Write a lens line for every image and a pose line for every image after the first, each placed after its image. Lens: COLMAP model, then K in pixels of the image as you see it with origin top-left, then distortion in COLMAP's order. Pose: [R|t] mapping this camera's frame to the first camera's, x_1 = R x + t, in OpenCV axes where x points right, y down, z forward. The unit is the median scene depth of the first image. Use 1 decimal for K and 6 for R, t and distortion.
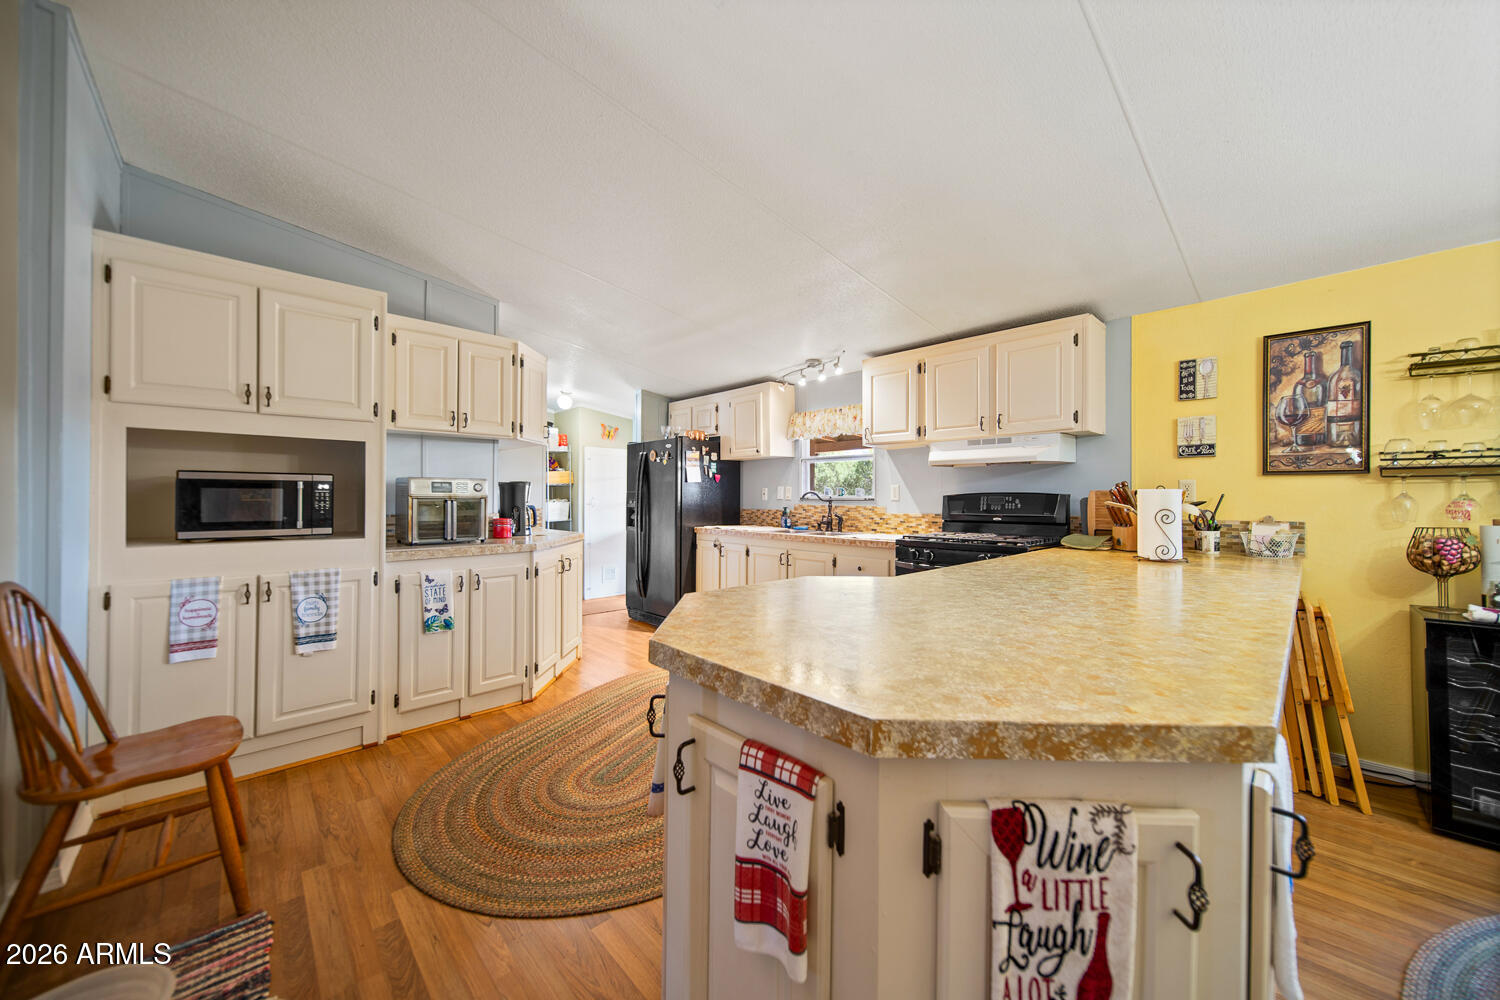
lens RADIAL K [[569.5, 0, 701.7], [0, 569.5, 492.8], [0, 0, 1]] dist [0.002713, 0.002555]
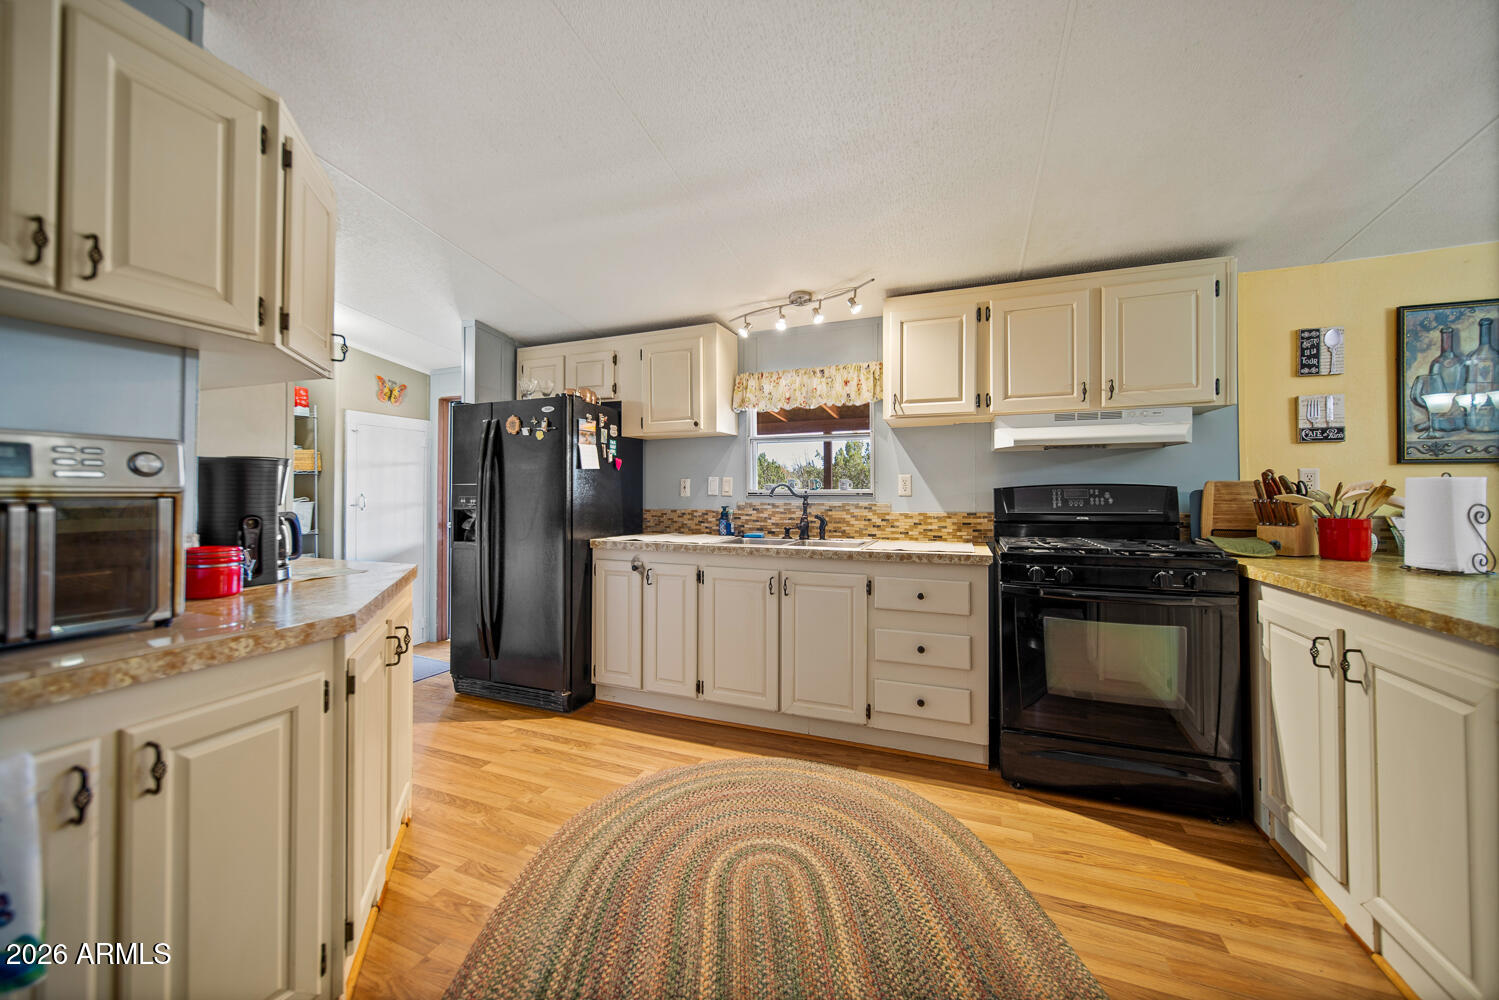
lens RADIAL K [[569.1, 0, 751.4], [0, 569.1, 484.5], [0, 0, 1]] dist [0.002713, 0.002555]
pose [[0.878073, 0.003384, 0.478514, -0.206437], [0.000327, 0.999971, -0.007673, 0.004881], [-0.478526, 0.006894, 0.878046, 0.459392]]
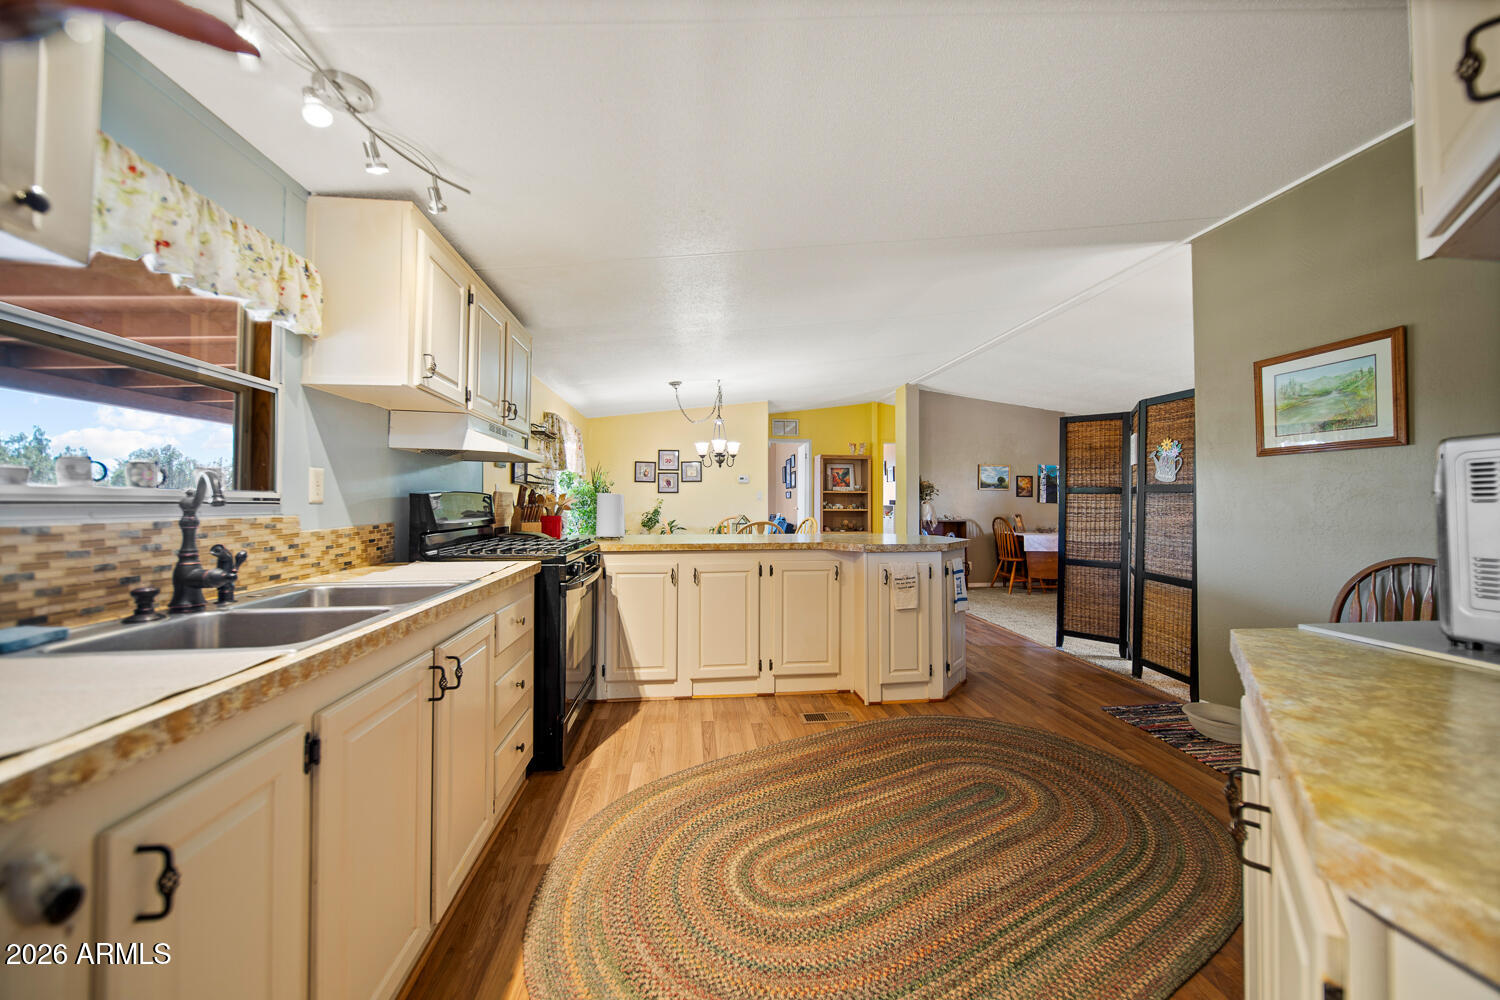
lens RADIAL K [[569.5, 0, 720.9], [0, 569.5, 491.1], [0, 0, 1]] dist [0.002713, 0.002555]
pose [[-0.840223, 0.004576, 0.542221, -0.186845], [-0.011025, 0.999614, -0.025521, 0.013099], [-0.542128, -0.027421, -0.839848, 1.264418]]
